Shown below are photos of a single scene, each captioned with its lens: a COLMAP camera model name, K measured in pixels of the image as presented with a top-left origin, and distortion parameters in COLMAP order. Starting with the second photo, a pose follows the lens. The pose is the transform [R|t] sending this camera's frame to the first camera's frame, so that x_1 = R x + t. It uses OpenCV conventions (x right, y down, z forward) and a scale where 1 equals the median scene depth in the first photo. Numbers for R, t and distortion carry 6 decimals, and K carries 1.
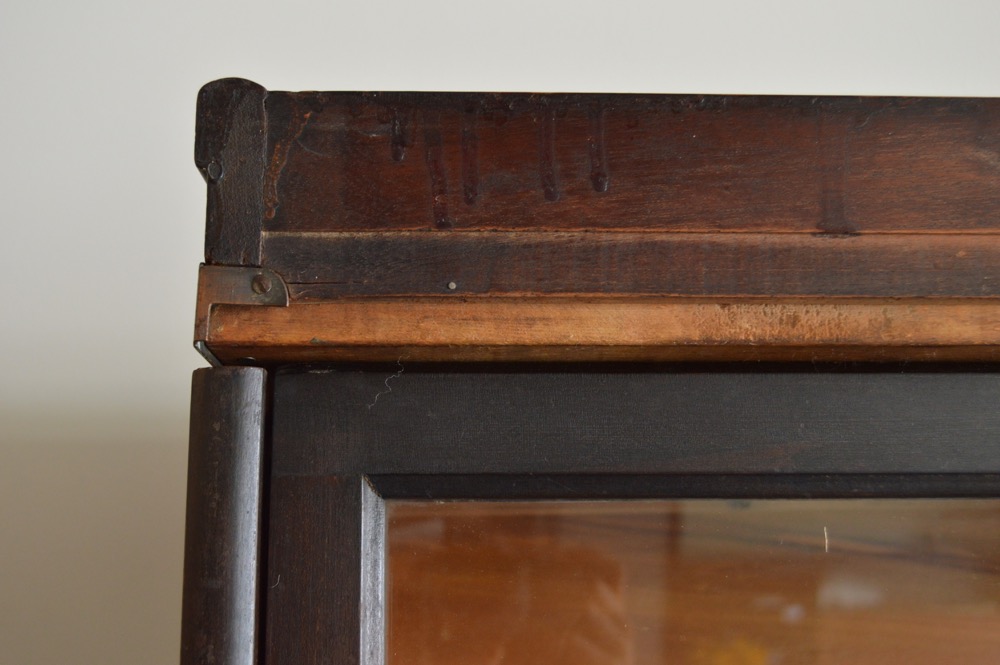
lens RADIAL K [[1371.6, 0, 500.2], [0, 1371.6, 332.4], [0, 0, 1]] dist [-0.021192, 0.000000]
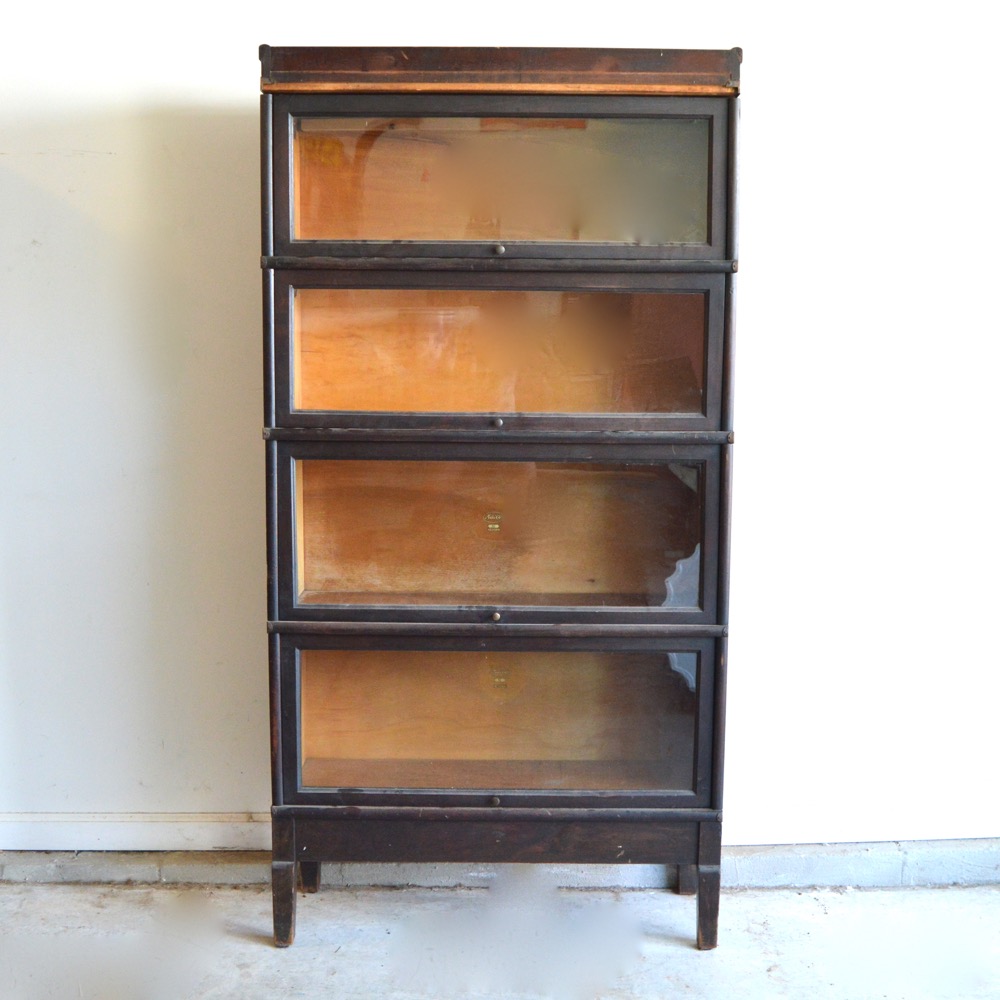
lens RADIAL K [[1344.1, 0, 511.5], [0, 1344.1, 536.5], [0, 0, 1]] dist [-0.085011, 0.000000]
pose [[0.999764, 0.011318, -0.018531, 1.025193], [-0.004849, 0.948236, 0.317530, 0.010324], [0.021166, -0.317365, 0.948067, -5.199597]]
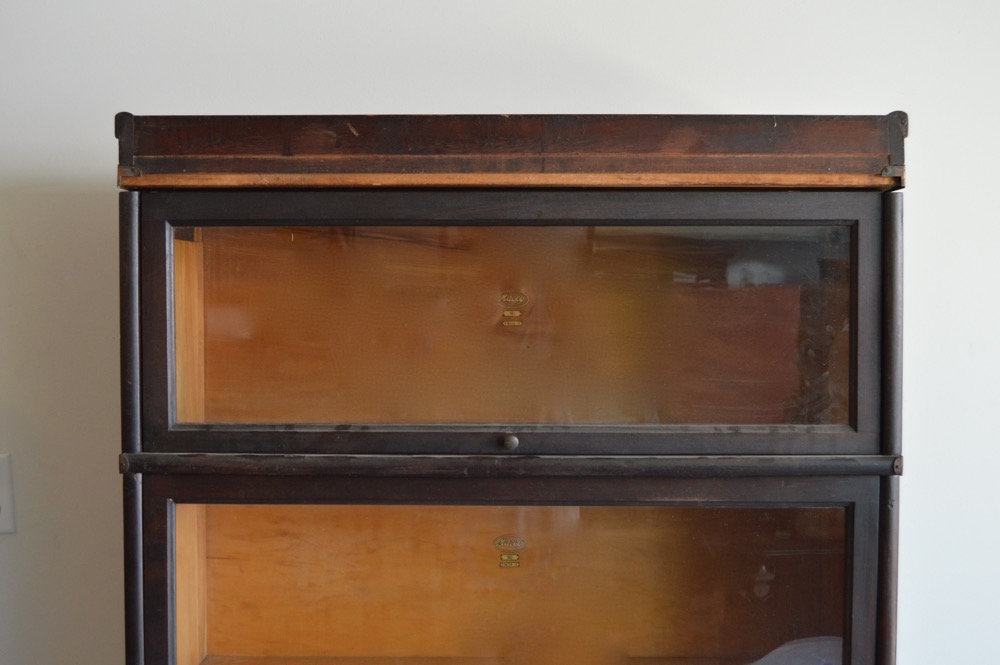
lens RADIAL K [[1251.2, 0, 503.9], [0, 1251.2, 334.6], [0, 0, 1]] dist [-0.041314, 0.000000]
pose [[0.999485, 0.004302, -0.031811, 0.936476], [0.003361, 0.971505, 0.236996, -0.397915], [0.031924, -0.236980, 0.970990, -2.359448]]
